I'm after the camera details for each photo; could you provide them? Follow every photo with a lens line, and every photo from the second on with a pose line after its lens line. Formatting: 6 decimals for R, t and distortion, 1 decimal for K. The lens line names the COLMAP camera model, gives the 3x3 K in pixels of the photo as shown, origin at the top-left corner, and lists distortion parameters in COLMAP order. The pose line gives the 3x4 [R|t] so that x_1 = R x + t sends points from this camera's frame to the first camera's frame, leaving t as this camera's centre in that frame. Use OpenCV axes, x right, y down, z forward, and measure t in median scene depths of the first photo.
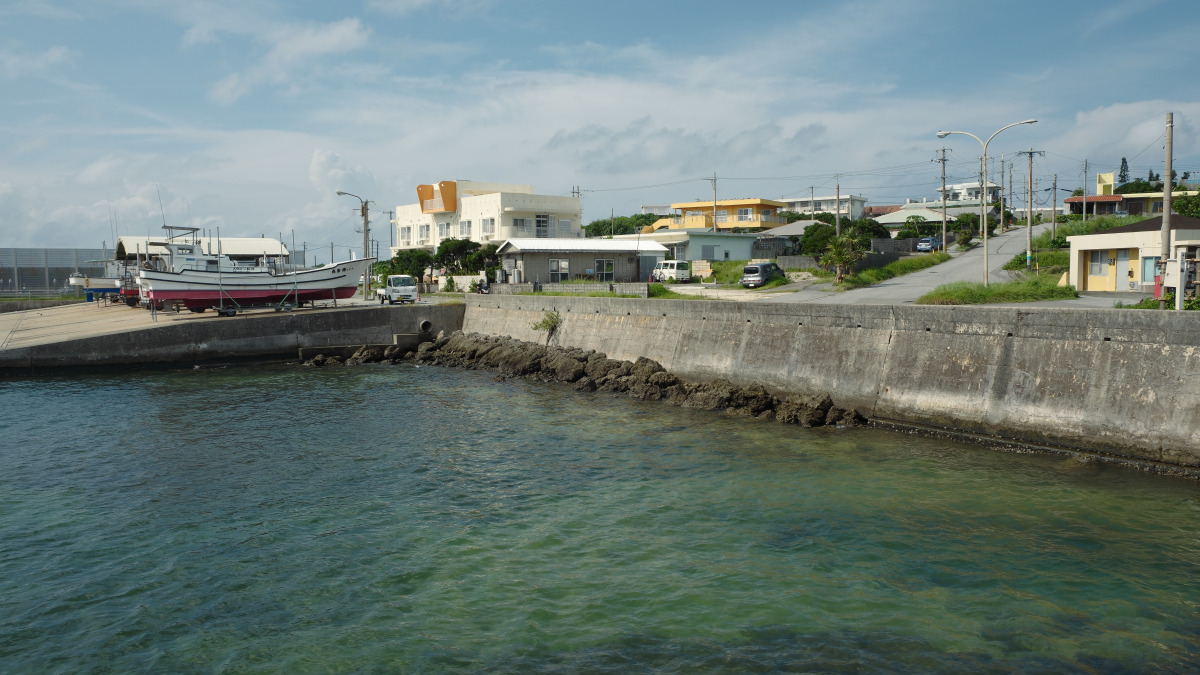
lens RADIAL K [[952.7, 0, 600.0], [0, 952.7, 337.5], [0, 0, 1]] dist [-0.001516, 0.000588]
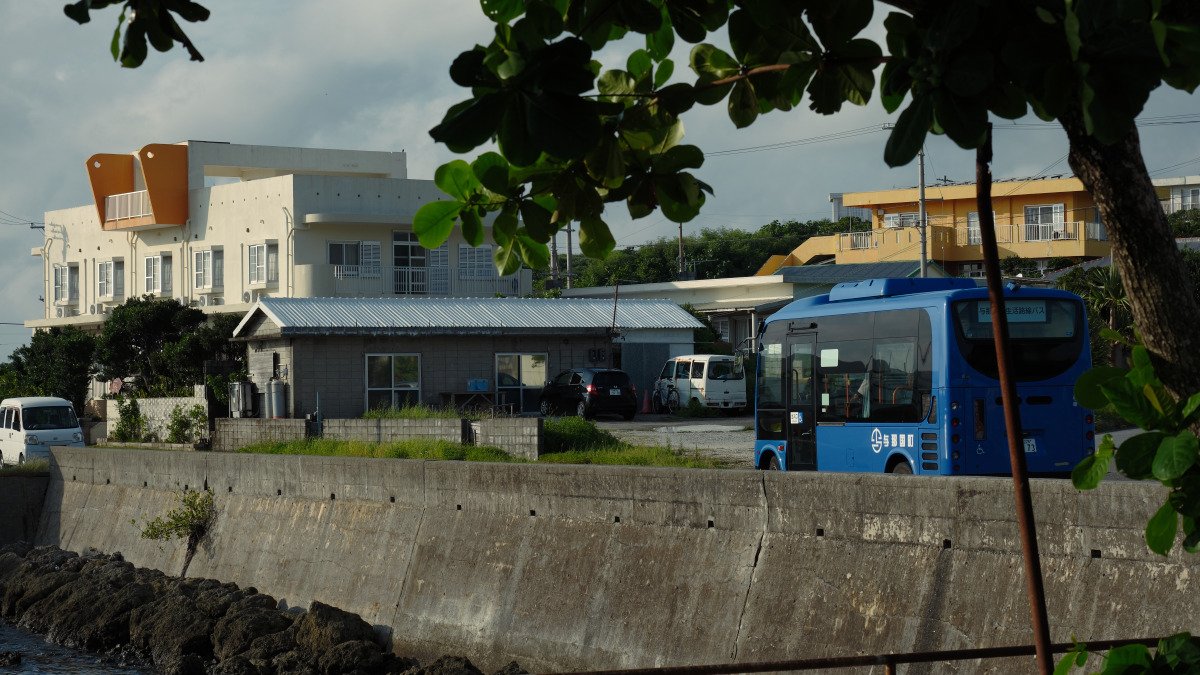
lens RADIAL K [[2830.9, 0, 600.0], [0, 2830.9, 337.5], [0, 0, 1]] dist [0.165596, 0.303884]
pose [[0.994217, -0.005518, -0.107246, 0.281004], [-0.003453, 0.996520, -0.083287, 0.007629], [0.107333, 0.083176, 0.990738, -0.172075]]
